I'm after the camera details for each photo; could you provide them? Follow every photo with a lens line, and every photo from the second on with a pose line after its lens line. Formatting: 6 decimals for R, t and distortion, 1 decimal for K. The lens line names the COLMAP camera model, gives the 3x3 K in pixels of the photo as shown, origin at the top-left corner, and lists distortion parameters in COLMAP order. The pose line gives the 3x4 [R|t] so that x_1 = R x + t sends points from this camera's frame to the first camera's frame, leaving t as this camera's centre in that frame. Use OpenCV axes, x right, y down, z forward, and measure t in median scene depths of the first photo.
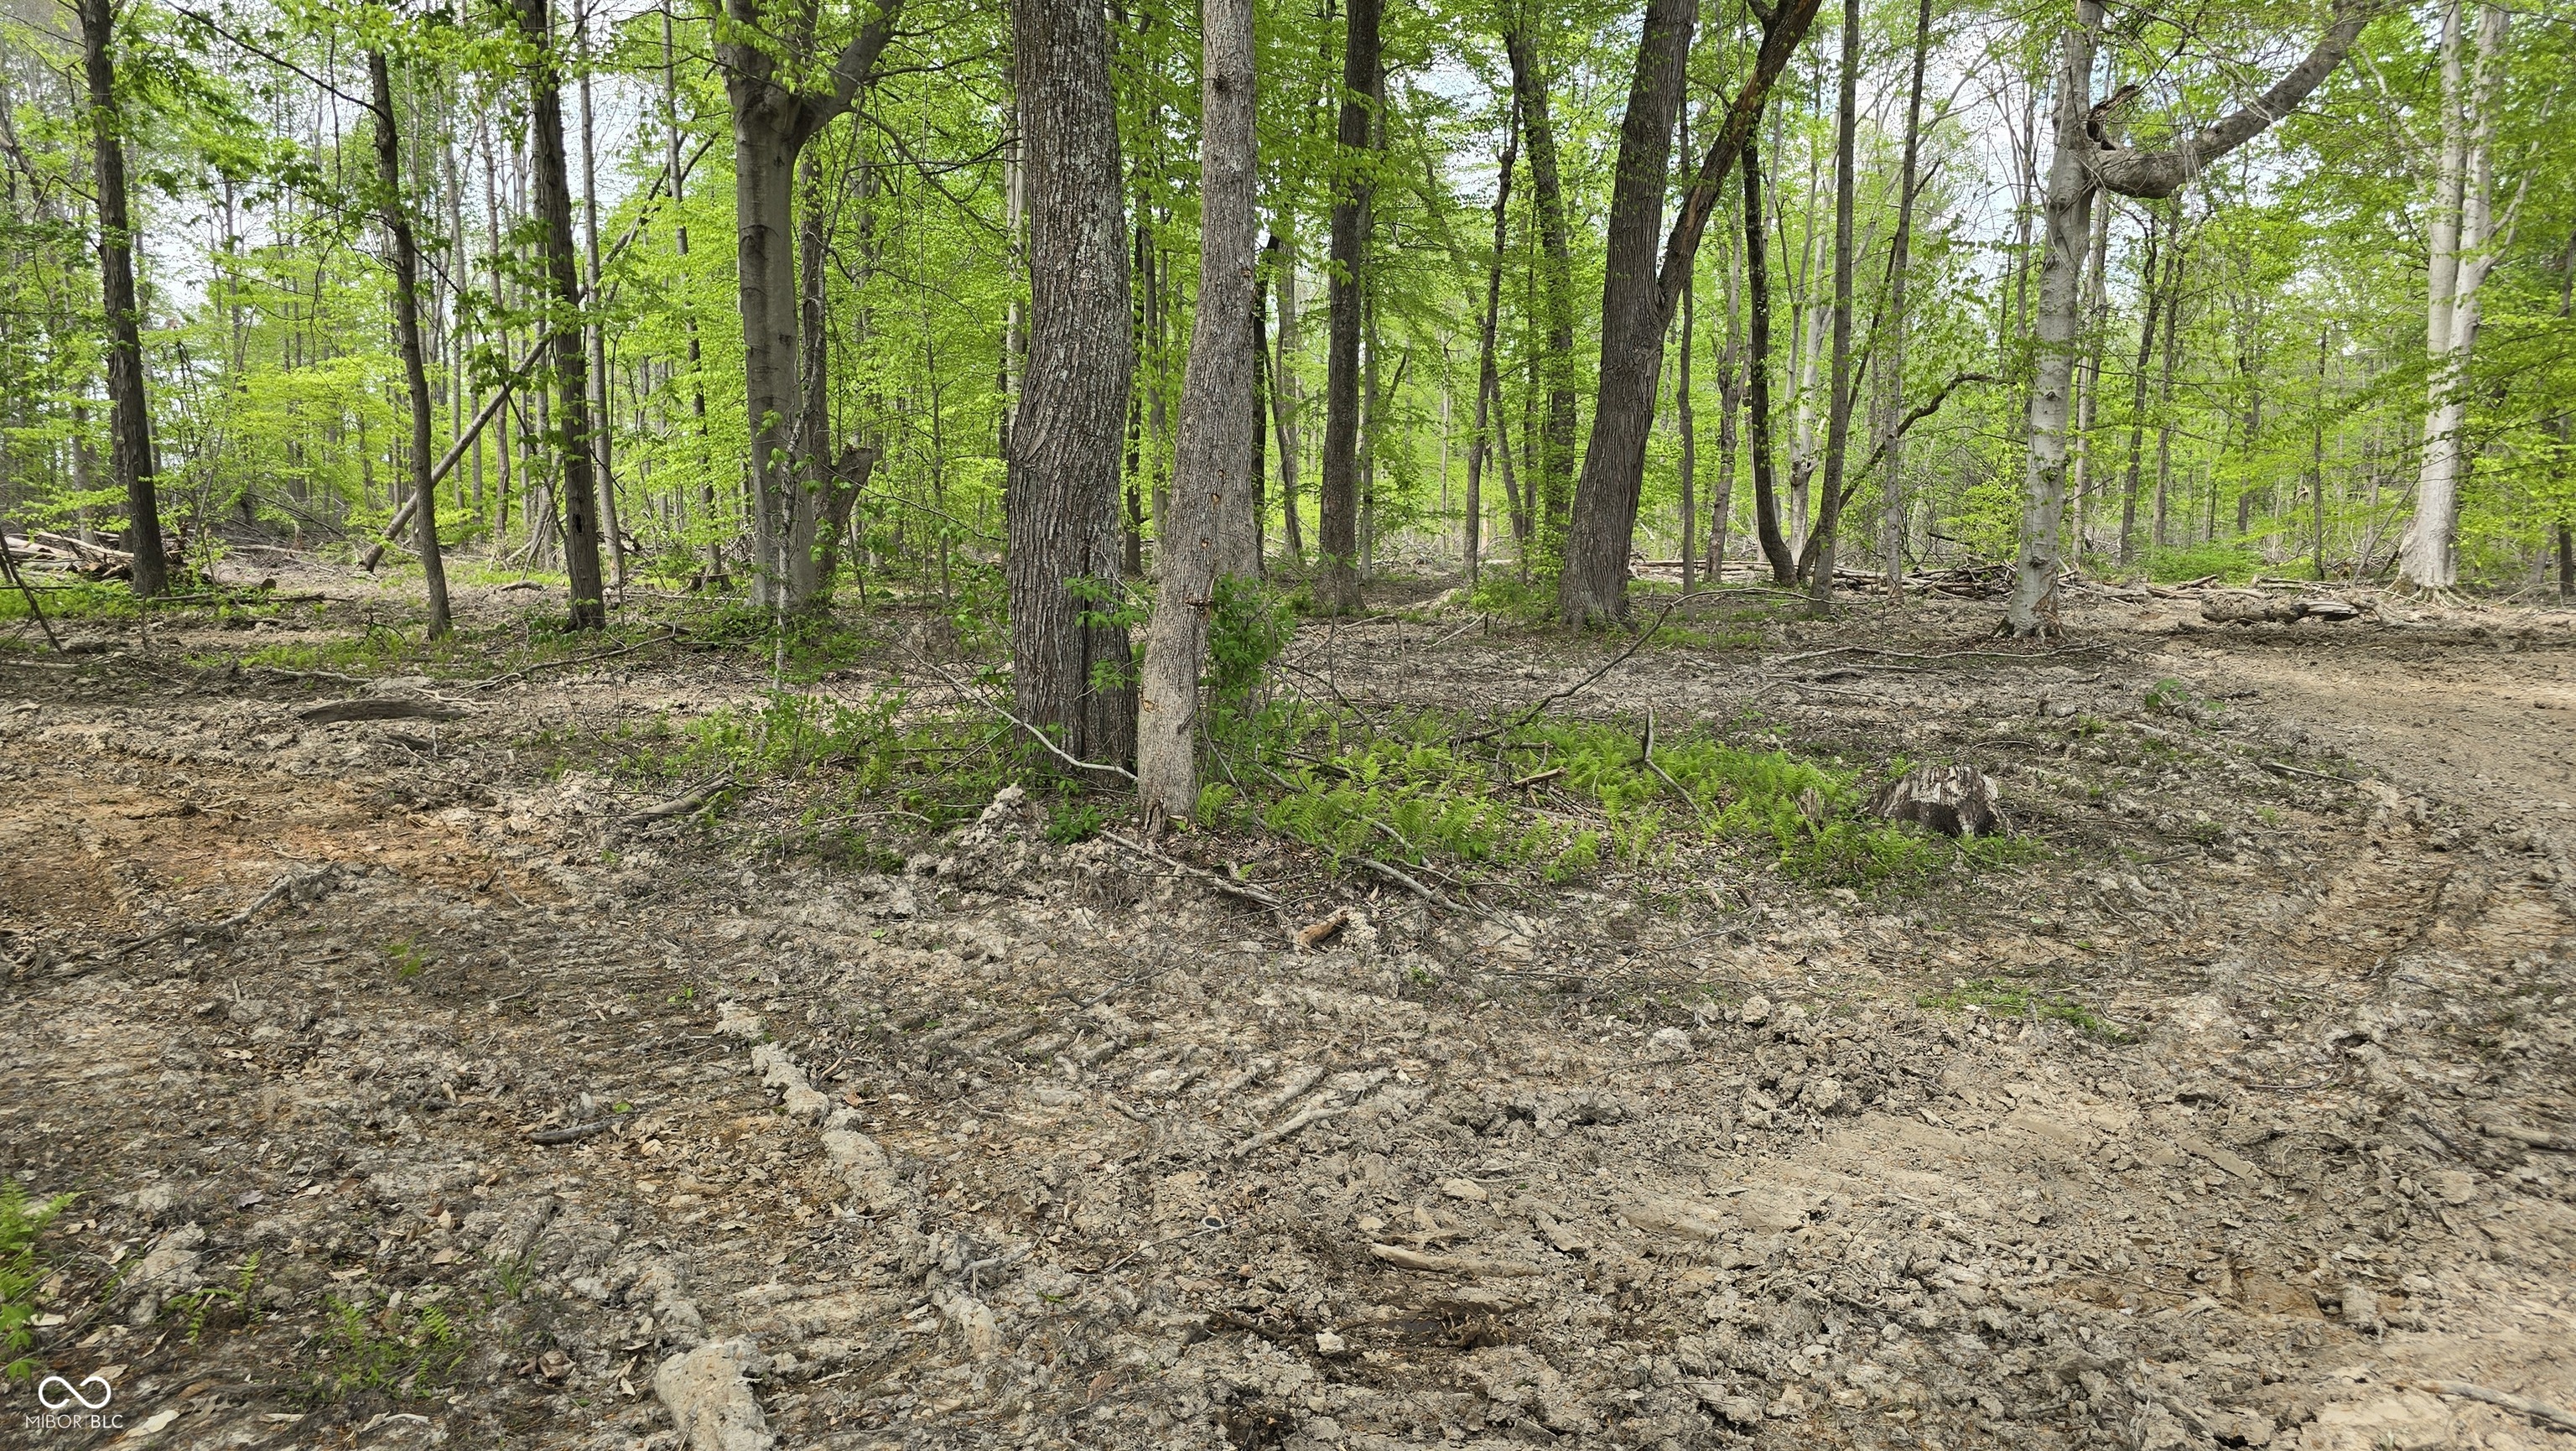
lens RADIAL K [[1779.7, 0, 1275.5], [0, 1779.7, 724.8], [0, 0, 1]] dist [0.044366, -0.034453]
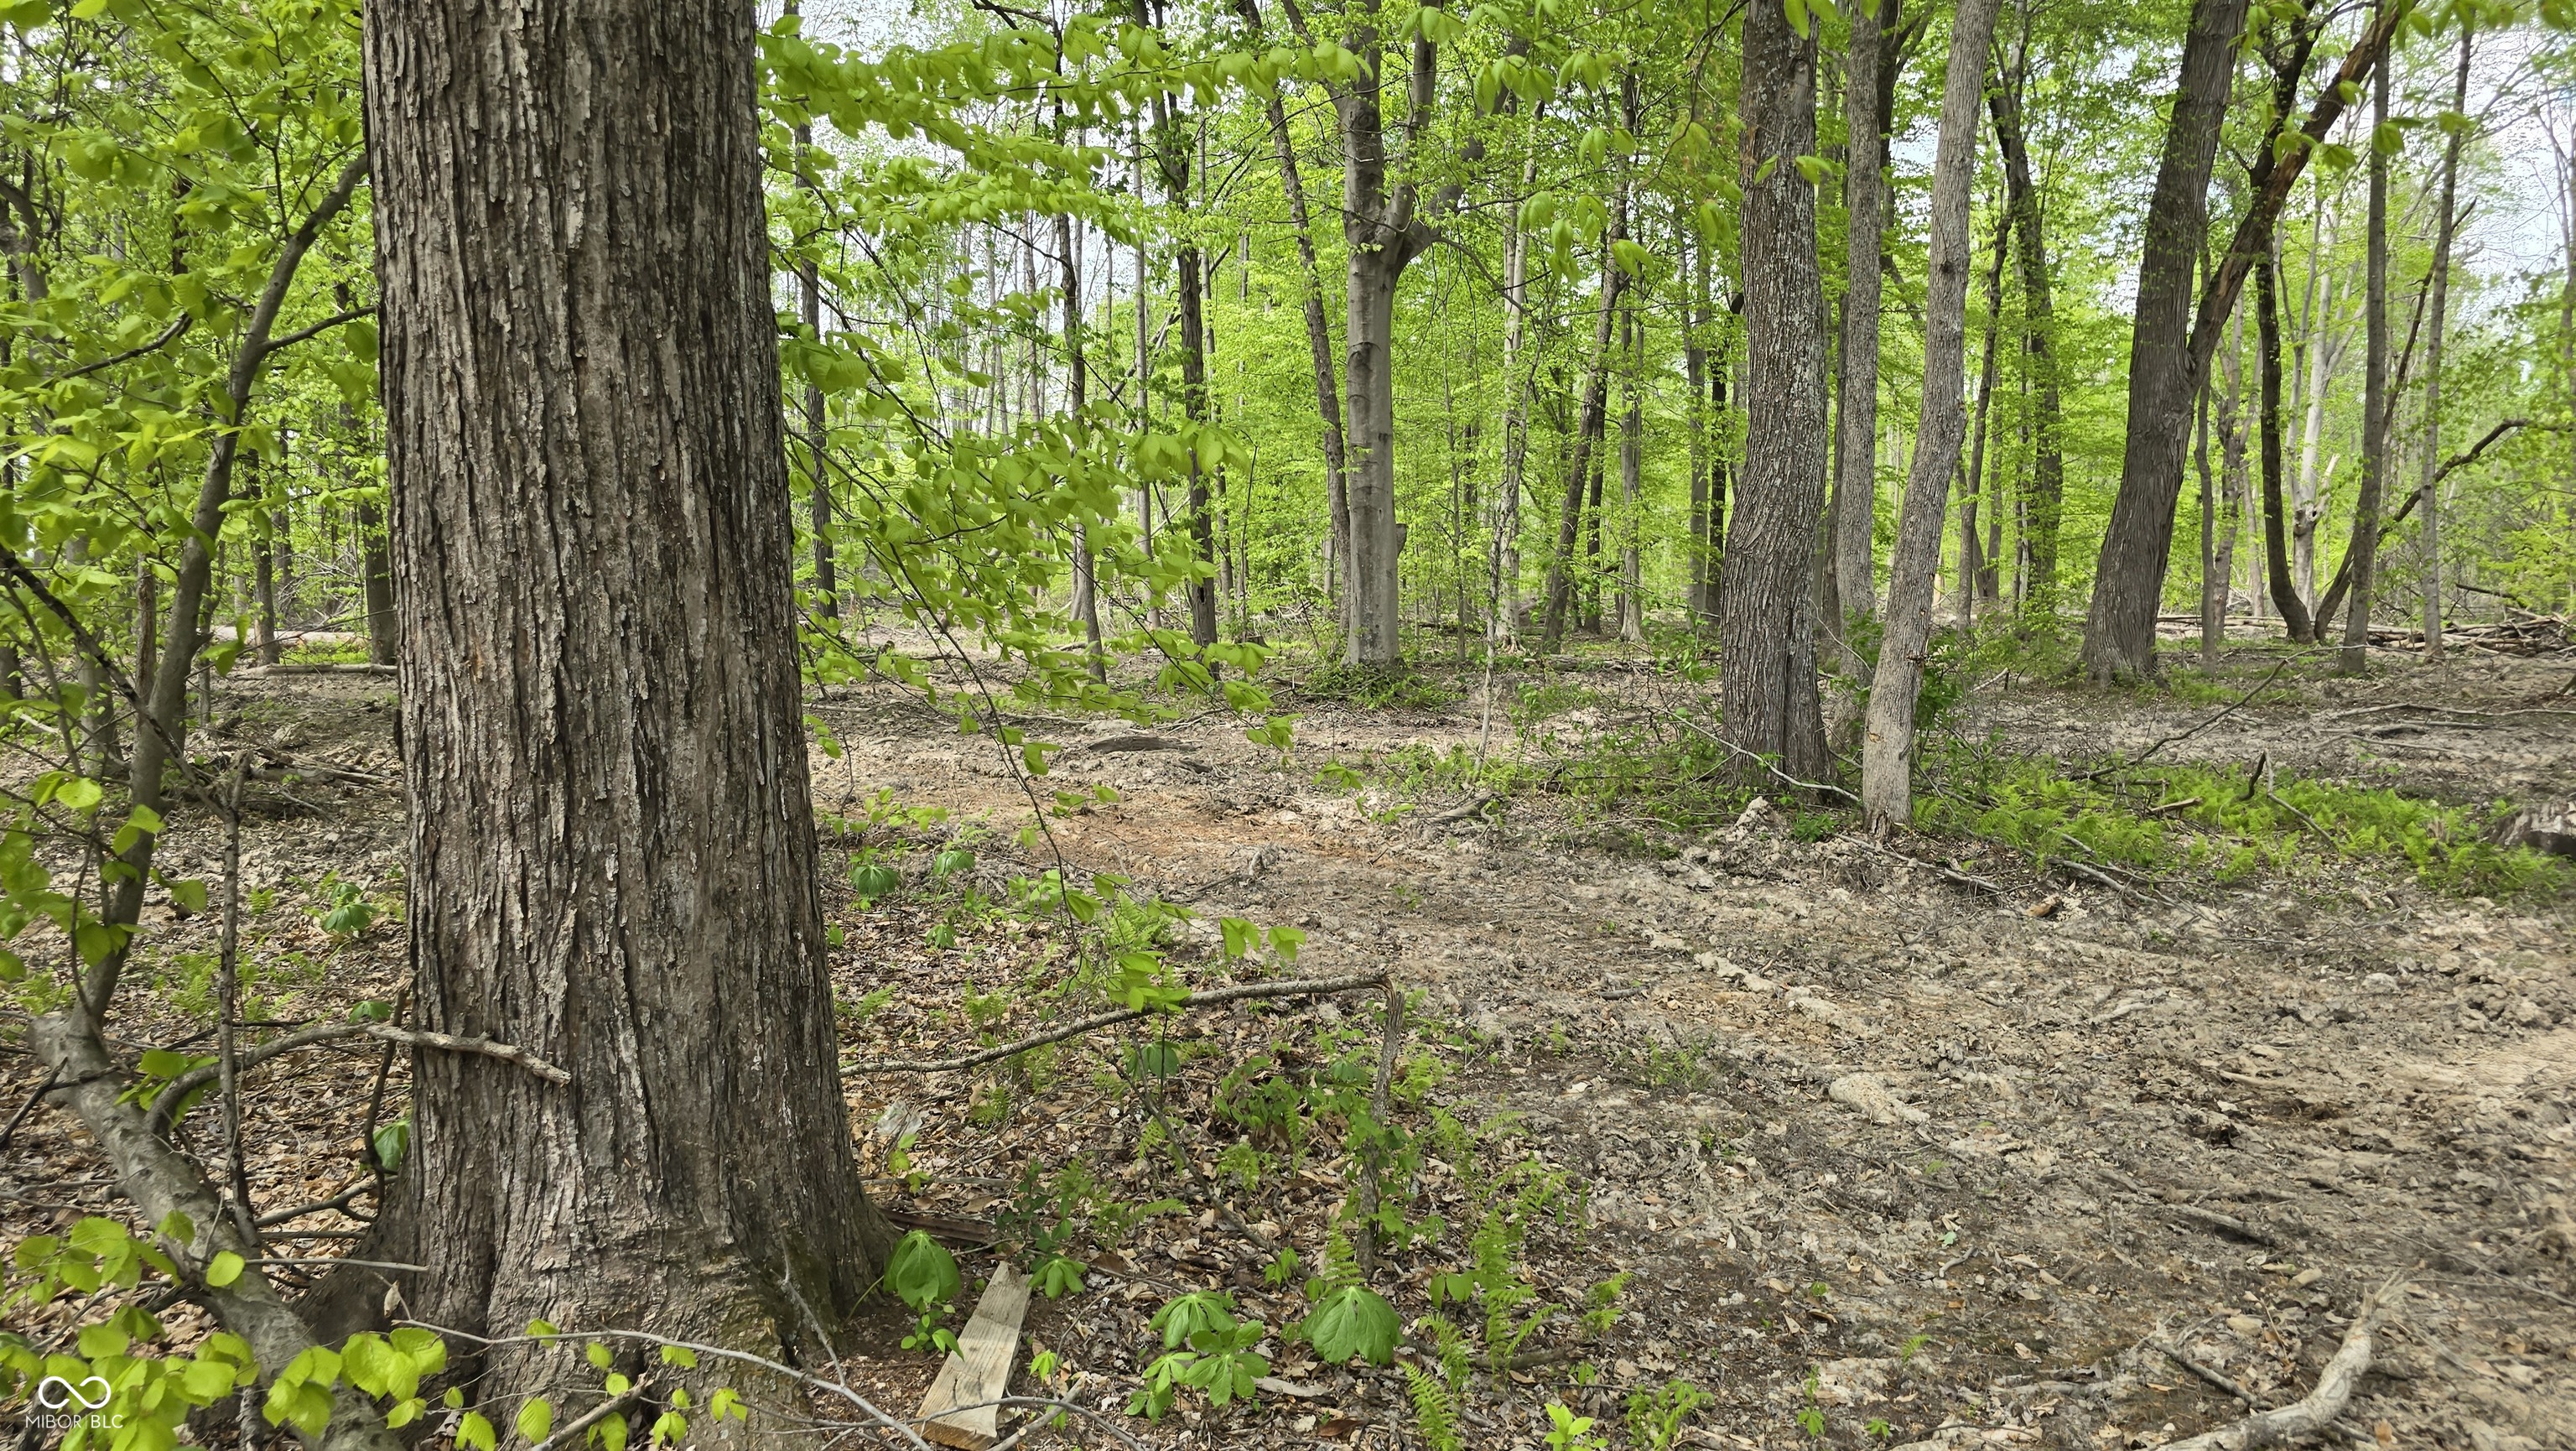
lens RADIAL K [[1779.7, 0, 1281.7], [0, 1779.7, 711.1], [0, 0, 1]] dist [0.044366, -0.034453]
pose [[0.975163, 0.008069, -0.221342, -0.210002], [-0.016672, 0.999175, -0.037031, 0.025740], [0.220860, 0.039801, 0.974493, -0.379402]]
